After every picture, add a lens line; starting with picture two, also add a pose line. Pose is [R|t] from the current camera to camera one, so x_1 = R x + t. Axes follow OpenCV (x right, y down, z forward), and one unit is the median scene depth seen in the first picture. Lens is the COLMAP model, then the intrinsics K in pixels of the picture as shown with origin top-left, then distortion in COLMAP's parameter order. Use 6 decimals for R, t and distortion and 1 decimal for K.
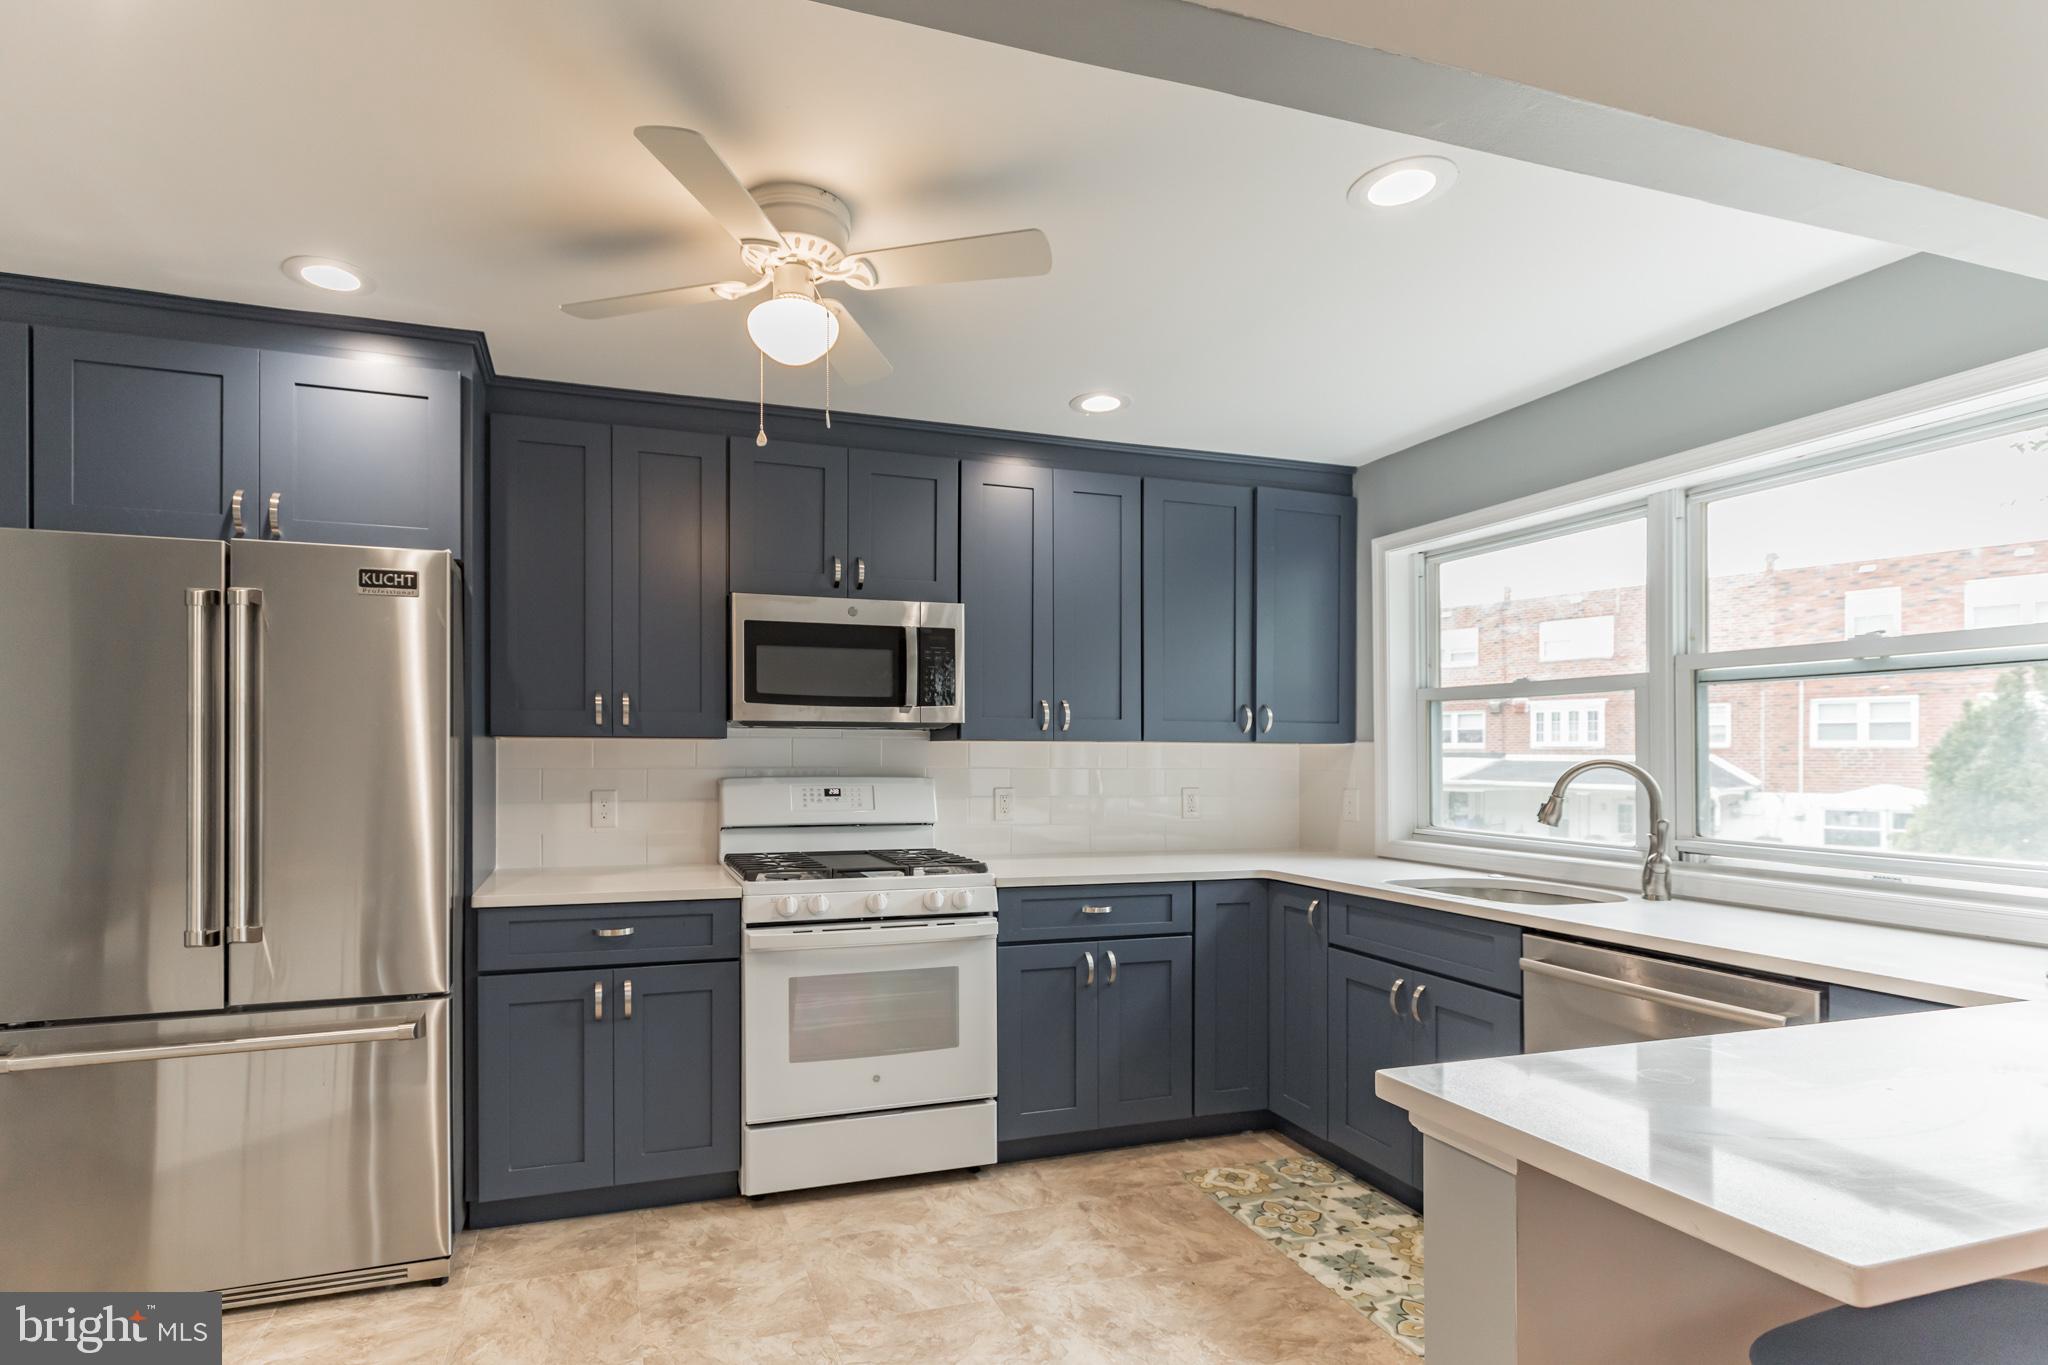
lens RADIAL K [[965.6, 0, 1022.2], [0, 965.6, 755.0], [0, 0, 1]] dist [-0.000423, -0.000539]
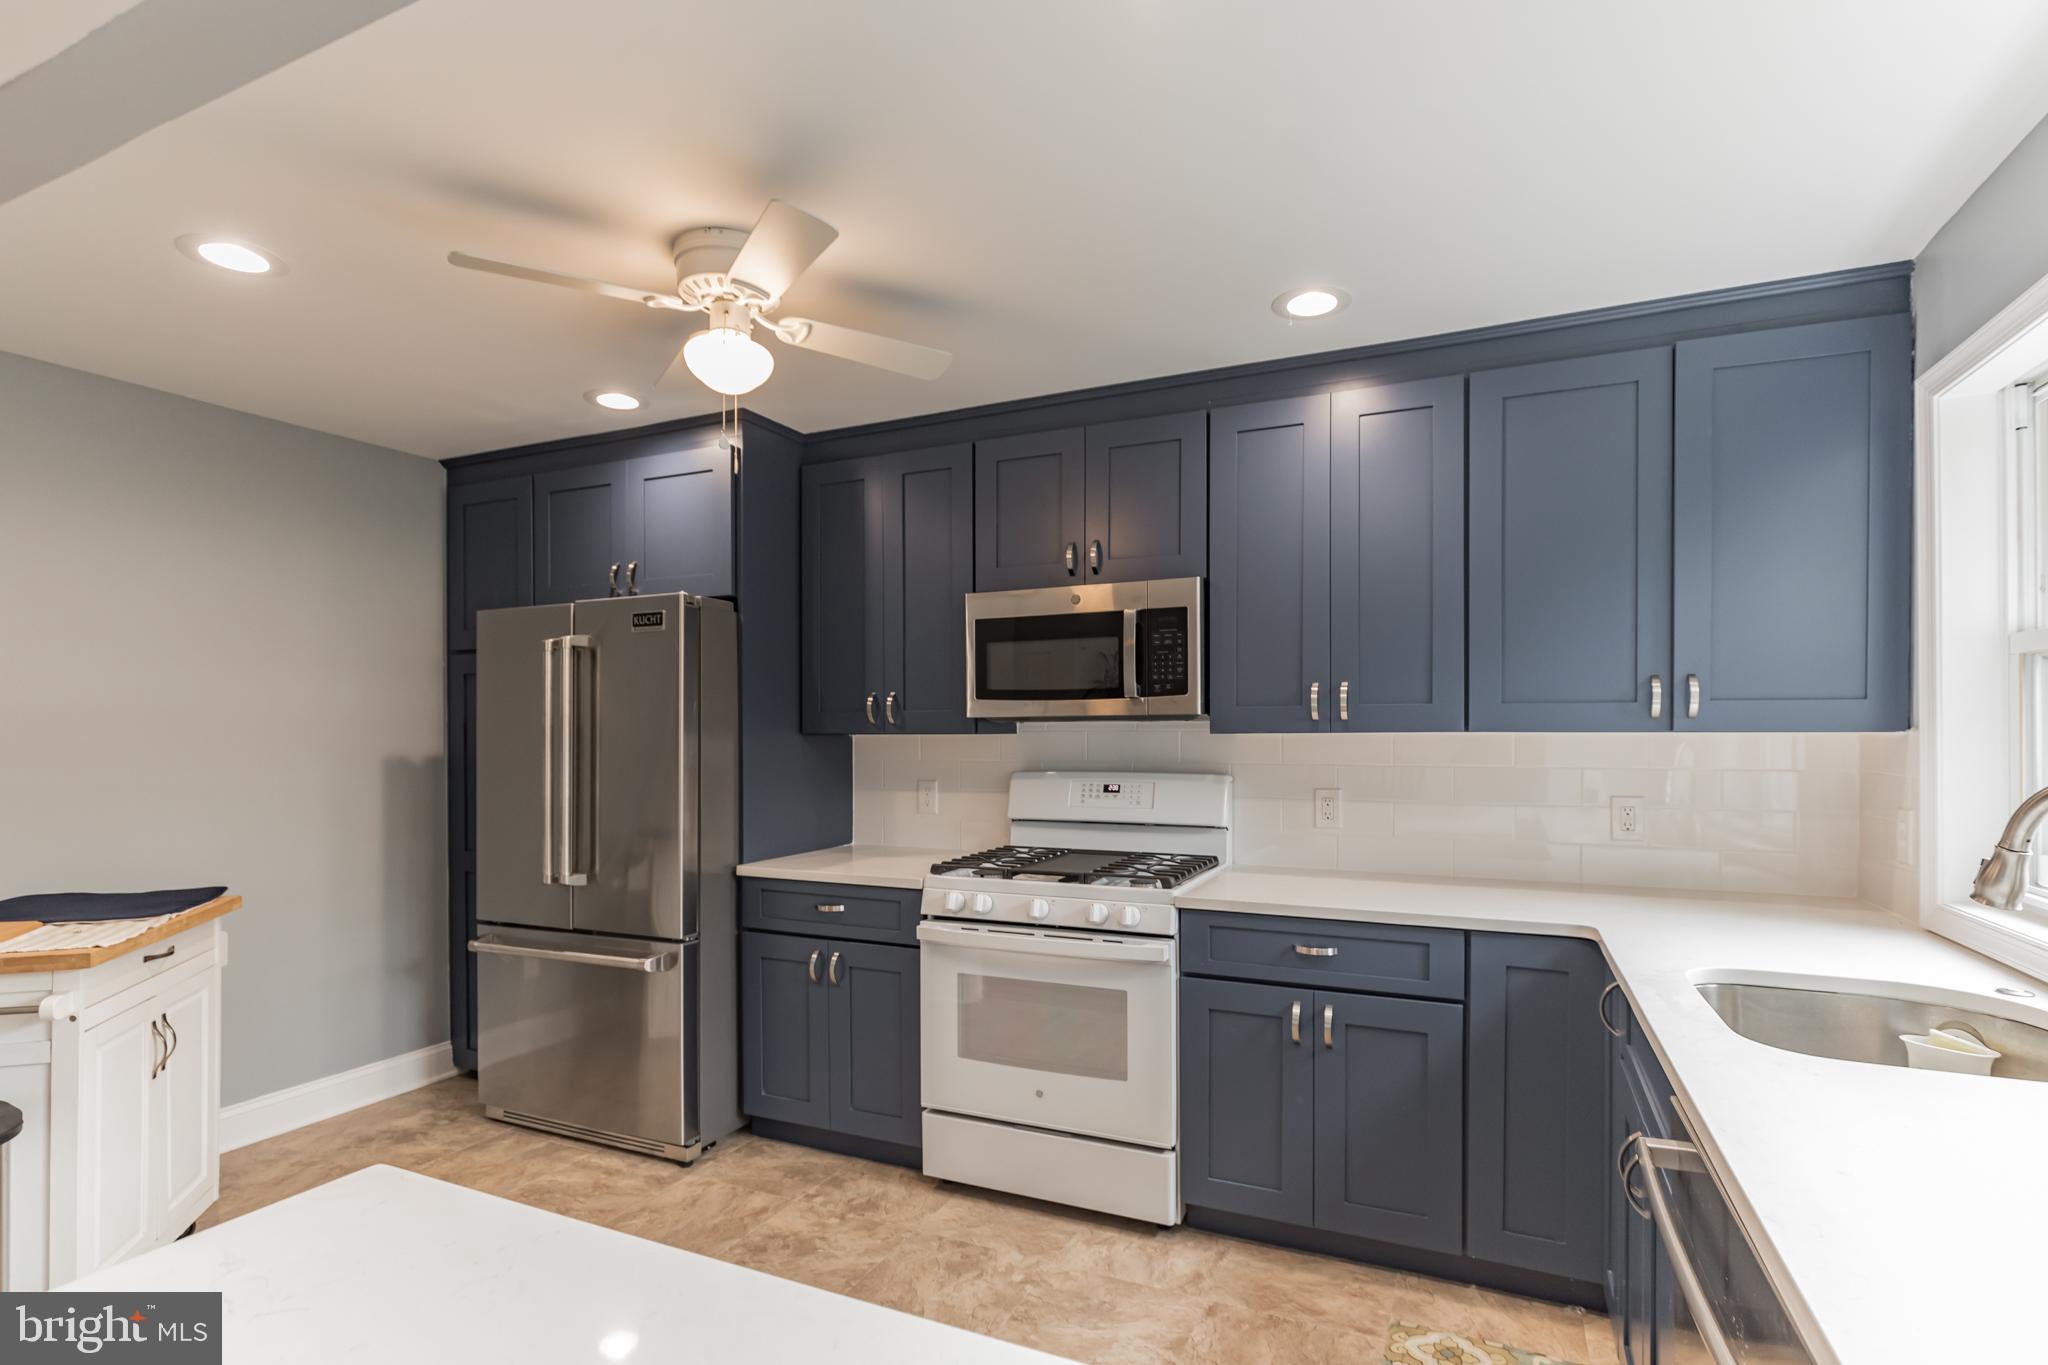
lens RADIAL K [[997.0, 0, 1023.4], [0, 997.0, 745.3], [0, 0, 1]] dist [-0.012386, -0.000153]
pose [[0.736758, 0.002438, -0.676153, 0.466449], [0.004809, 0.999949, 0.008846, -0.015107], [0.676140, -0.009769, 0.736709, 0.255269]]
